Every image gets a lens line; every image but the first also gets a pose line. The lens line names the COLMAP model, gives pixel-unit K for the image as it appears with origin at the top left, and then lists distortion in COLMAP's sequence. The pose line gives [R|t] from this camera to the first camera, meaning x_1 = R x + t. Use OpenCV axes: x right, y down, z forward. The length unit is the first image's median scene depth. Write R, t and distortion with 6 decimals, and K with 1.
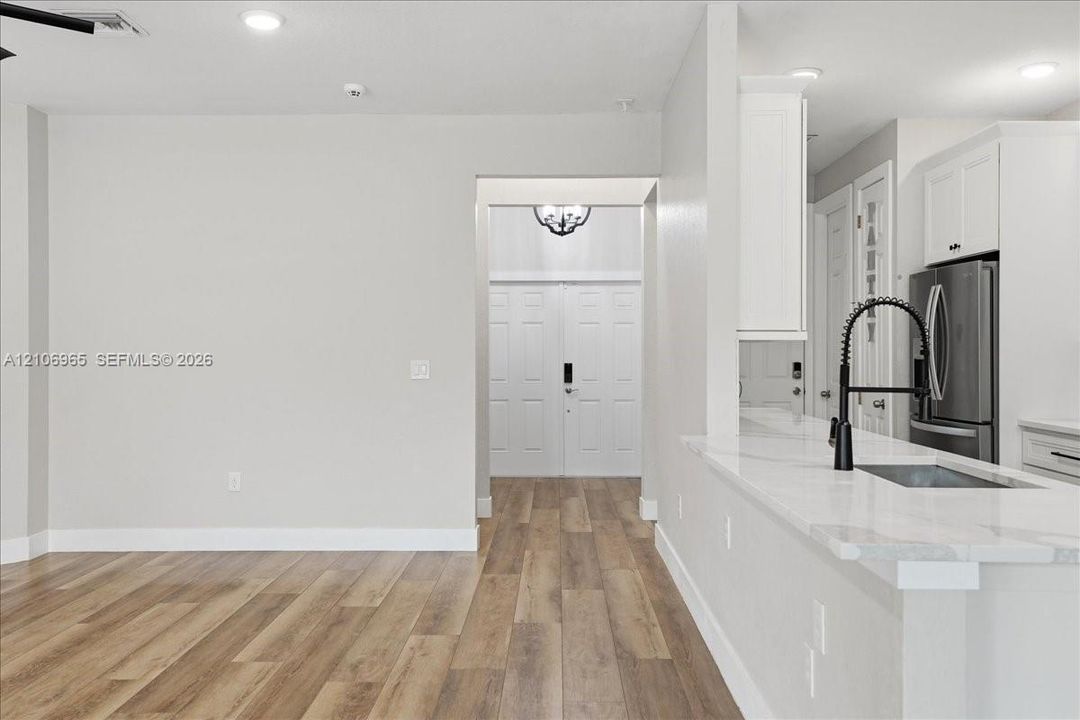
lens RADIAL K [[880.9, 0, 546.1], [0, 880.9, 350.8], [0, 0, 1]] dist [0.017685, 0.006031]
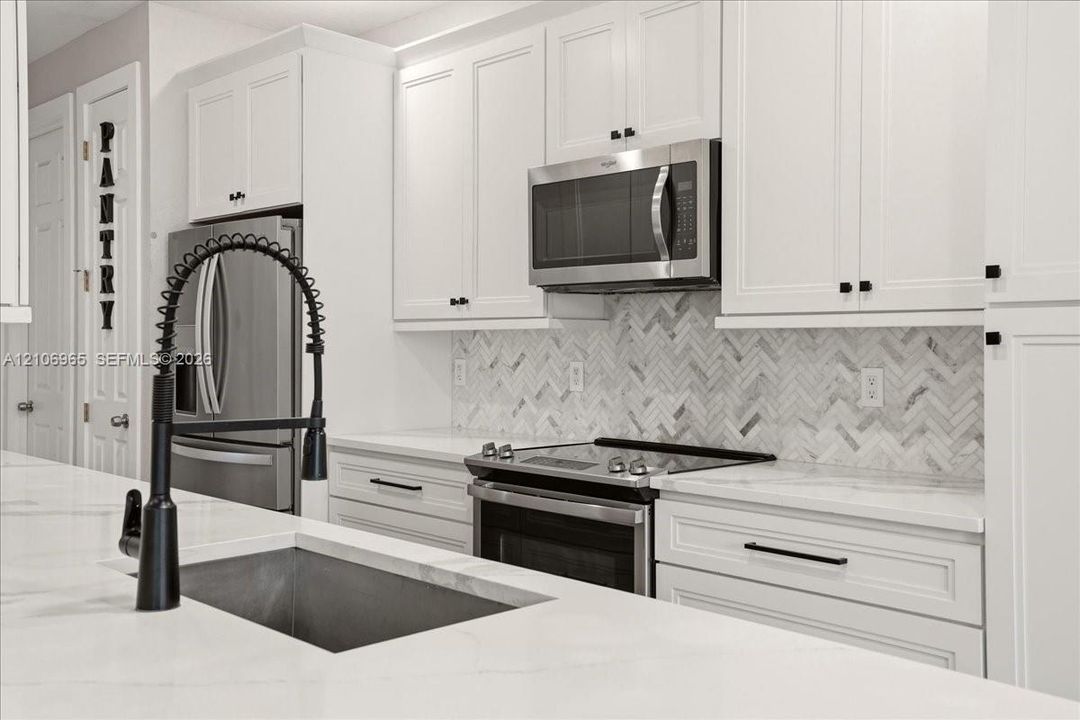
lens RADIAL K [[1021.4, 0, 534.0], [0, 1021.4, 342.2], [0, 0, 1]] dist [0.063984, 0.000000]
pose [[0.708747, 0.003319, 0.705455, 0.053159], [-0.003839, 0.999992, -0.000848, -0.000933], [-0.705452, -0.002108, 0.708754, 0.264189]]
